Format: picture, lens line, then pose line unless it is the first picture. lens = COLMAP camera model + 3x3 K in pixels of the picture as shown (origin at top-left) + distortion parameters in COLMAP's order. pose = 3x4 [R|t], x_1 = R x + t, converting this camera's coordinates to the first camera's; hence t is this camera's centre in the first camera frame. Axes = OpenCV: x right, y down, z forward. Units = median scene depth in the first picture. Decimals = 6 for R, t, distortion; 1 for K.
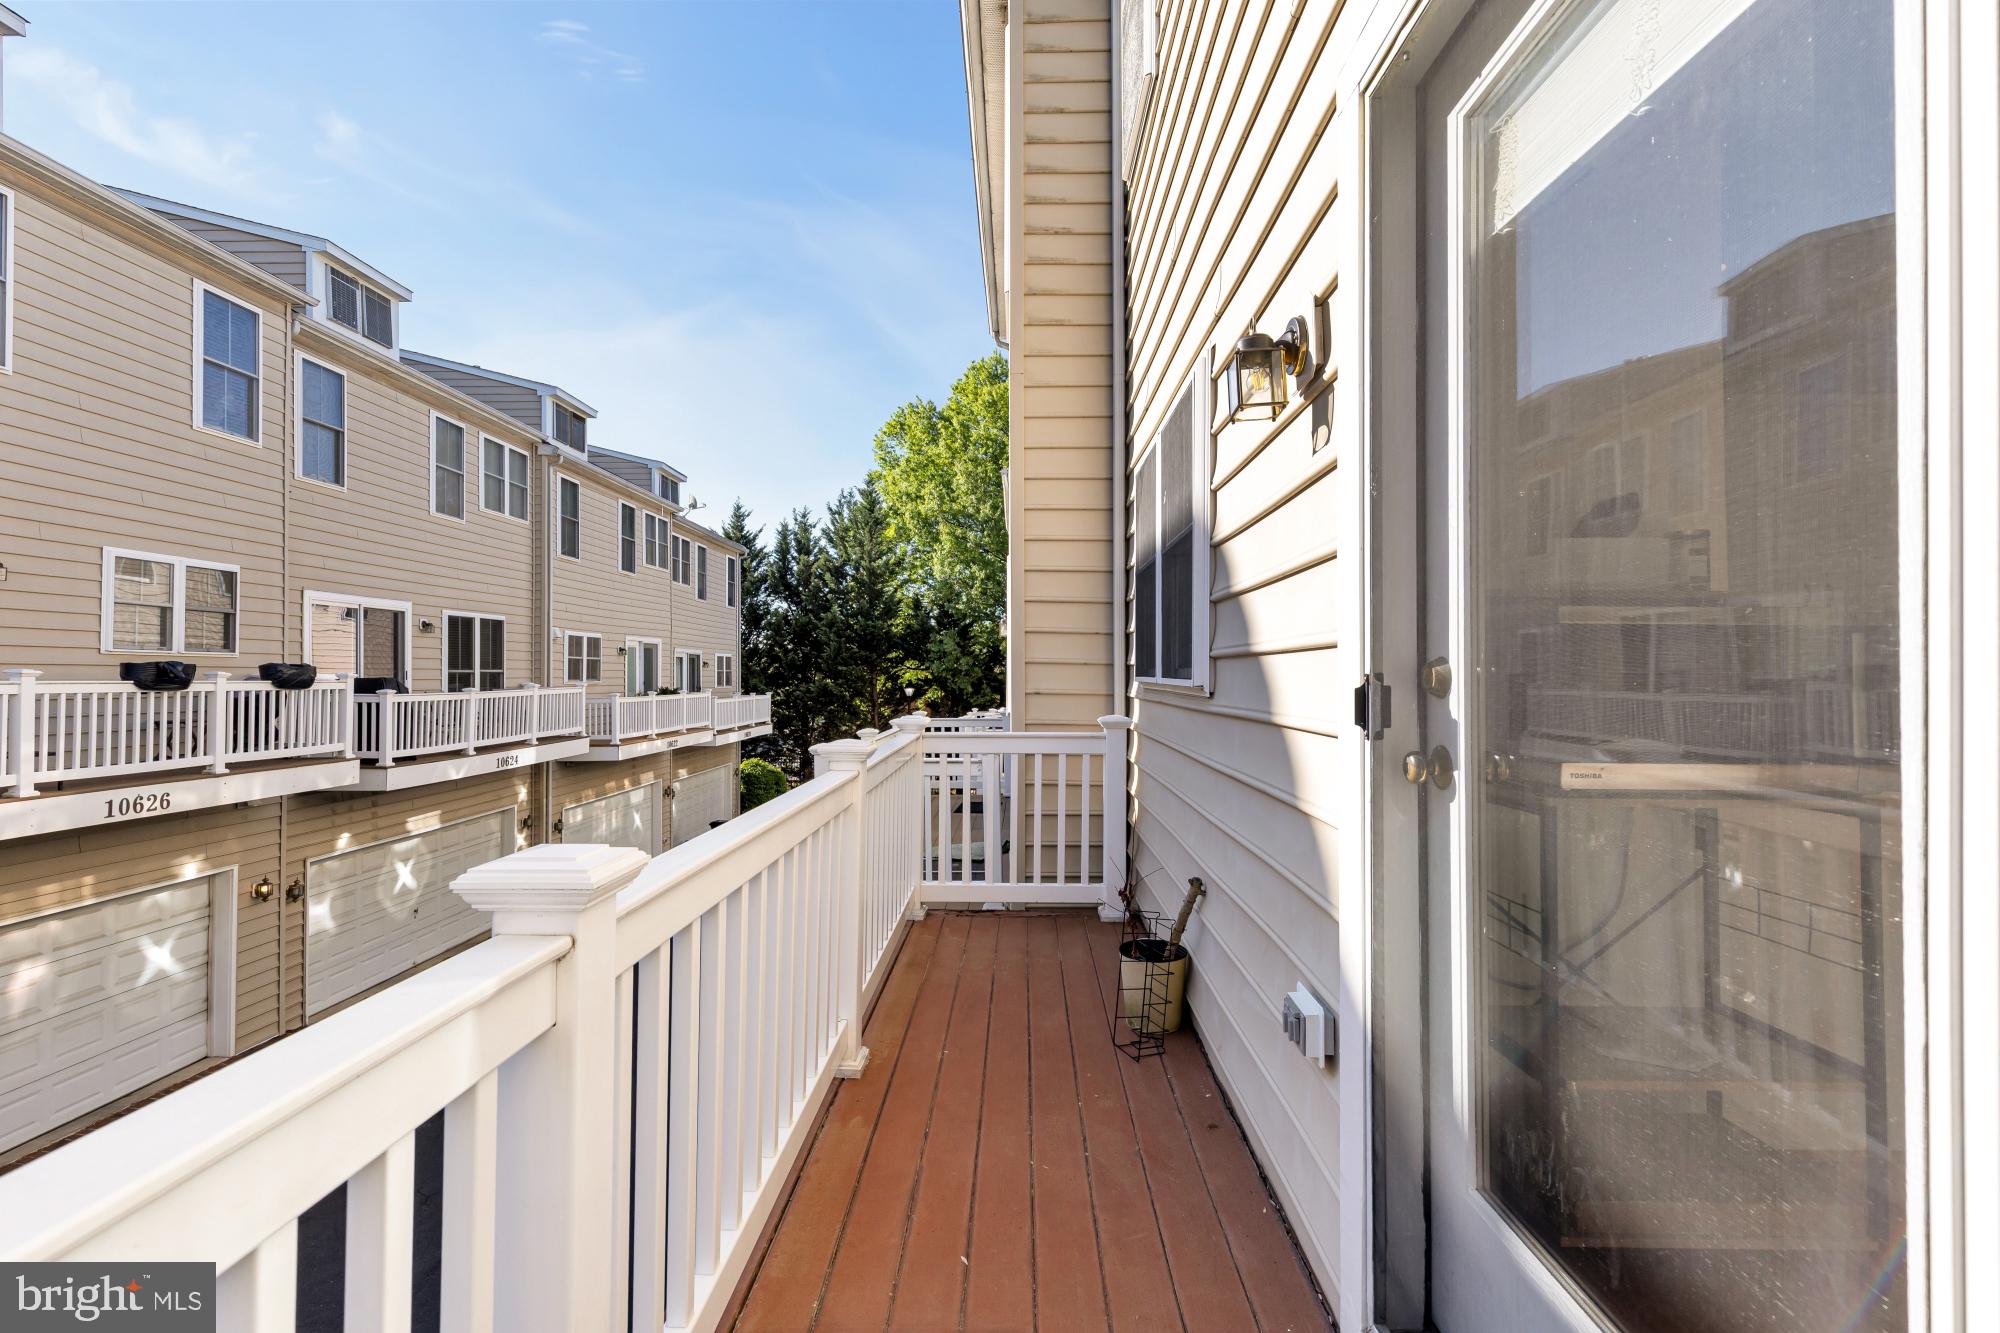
lens RADIAL K [[909.1, 0, 1024.5], [0, 909.1, 662.2], [0, 0, 1]] dist [-0.001218, -0.000737]
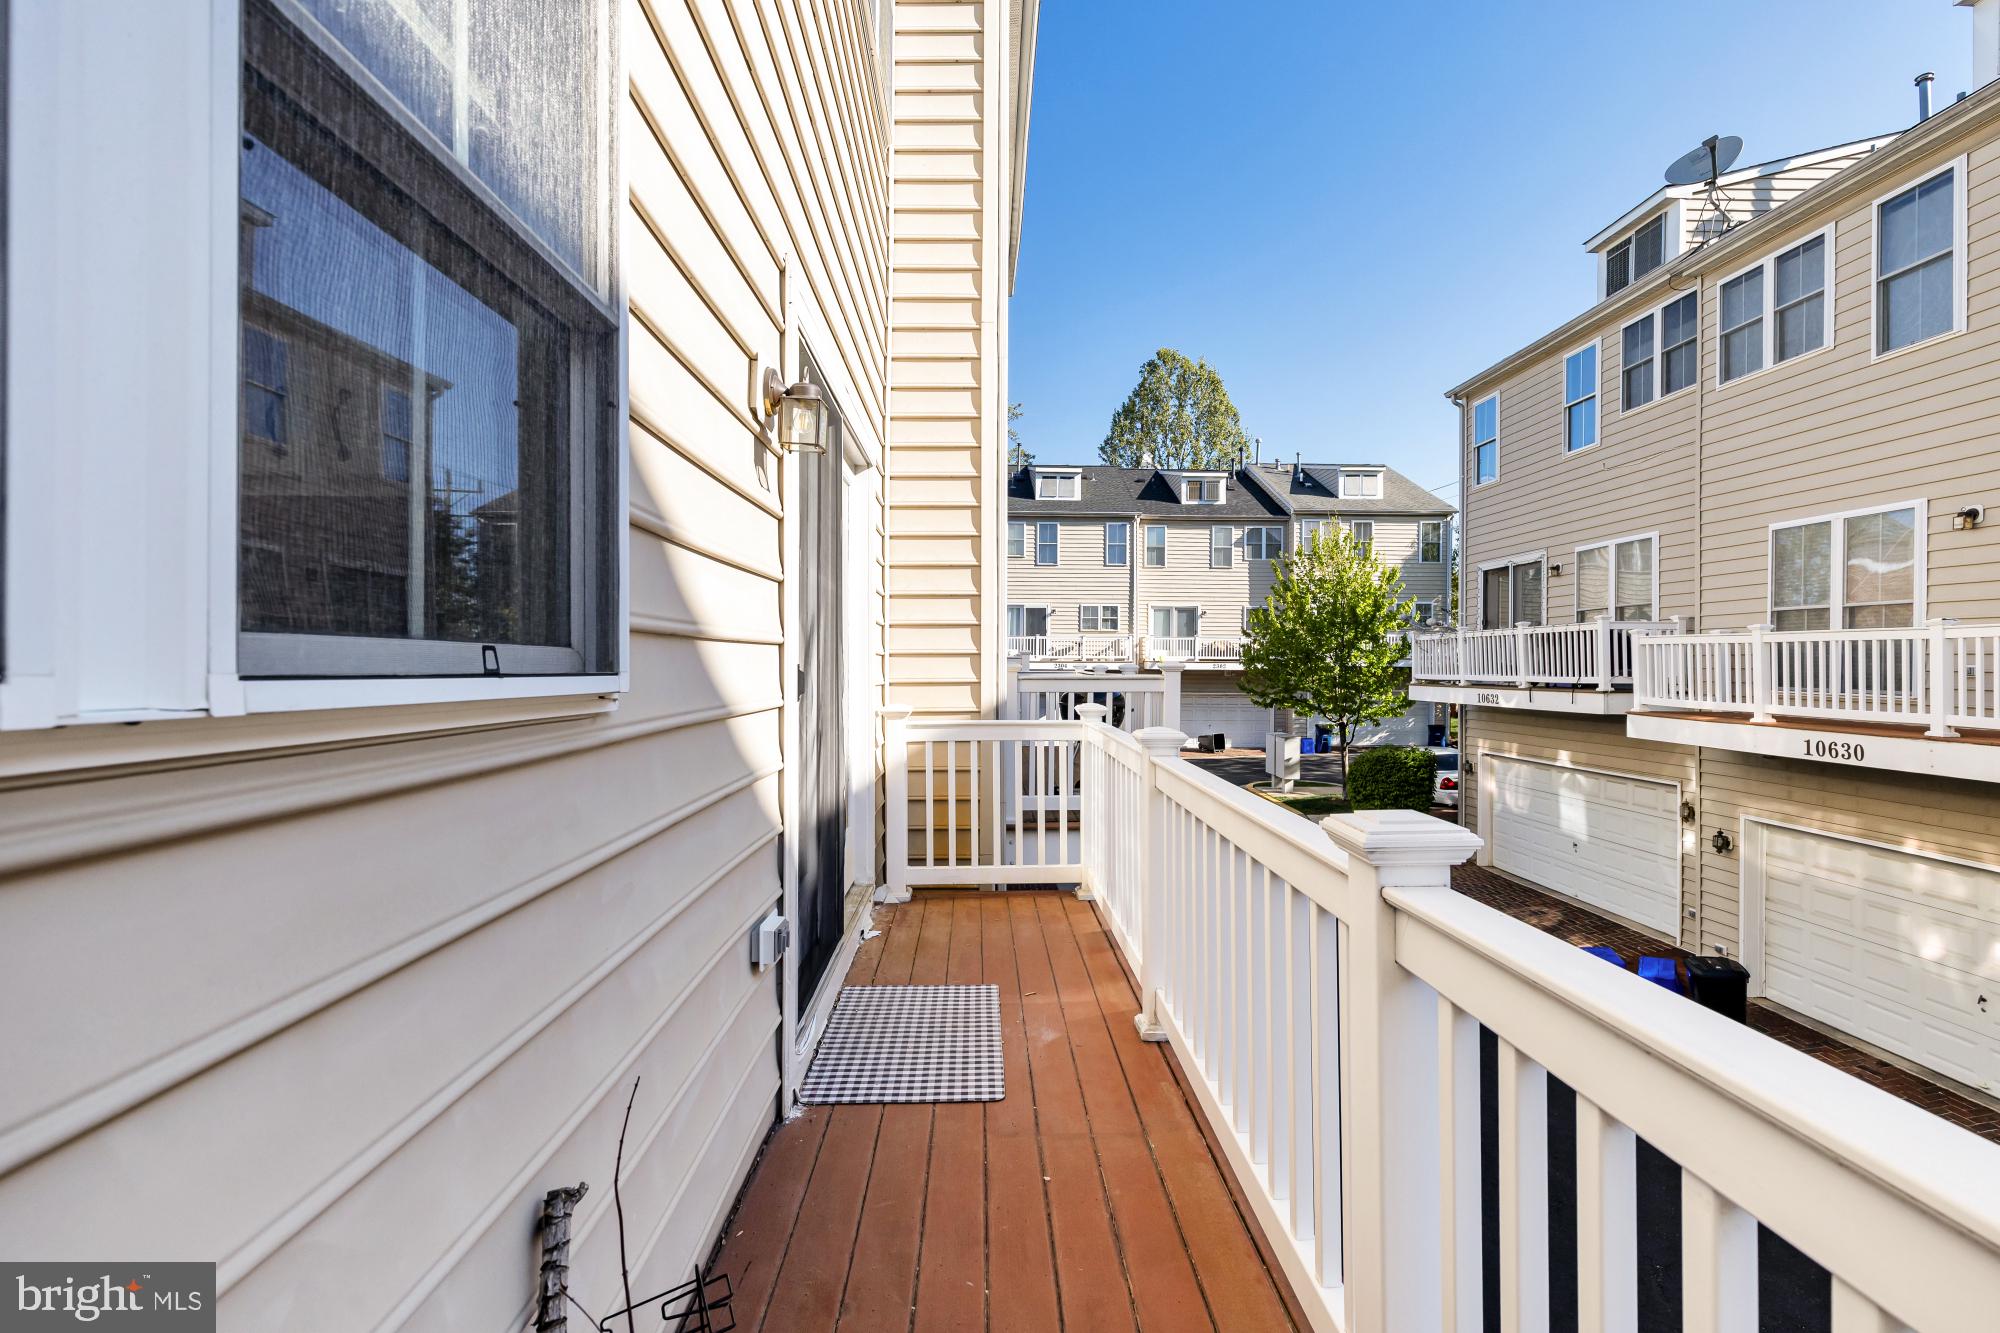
lens RADIAL K [[909.1, 0, 1024.5], [0, 909.1, 662.2], [0, 0, 1]] dist [-0.001218, -0.000737]
pose [[-0.994564, -0.016965, -0.102739, 0.041862], [-0.014625, 0.999617, -0.023496, 0.094709], [0.103098, -0.021866, -0.994431, 1.911349]]
